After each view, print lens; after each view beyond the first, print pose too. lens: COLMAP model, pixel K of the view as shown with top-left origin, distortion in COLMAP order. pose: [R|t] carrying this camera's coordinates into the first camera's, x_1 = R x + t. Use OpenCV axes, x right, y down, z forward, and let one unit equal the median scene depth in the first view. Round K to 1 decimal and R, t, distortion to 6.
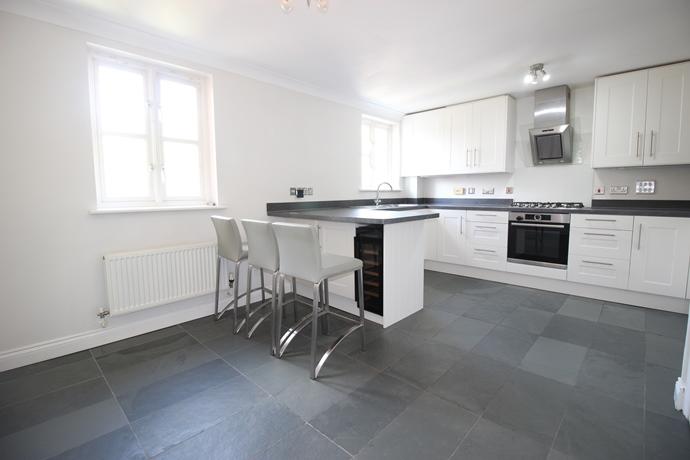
lens RADIAL K [[320.1, 0, 341.0], [0, 320.1, 225.5], [0, 0, 1]] dist [-0.005647, -0.000282]
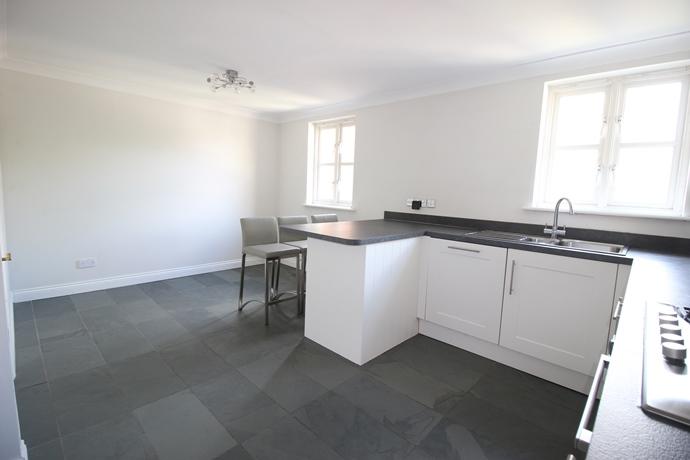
lens RADIAL K [[320.1, 0, 340.8], [0, 320.1, 231.4], [0, 0, 1]] dist [-0.005647, -0.000282]
pose [[-0.001954, 0.097624, -0.995221, 0.802919], [-0.188664, 0.977315, 0.096238, -0.072481], [0.982040, 0.187951, 0.016508, 0.784108]]
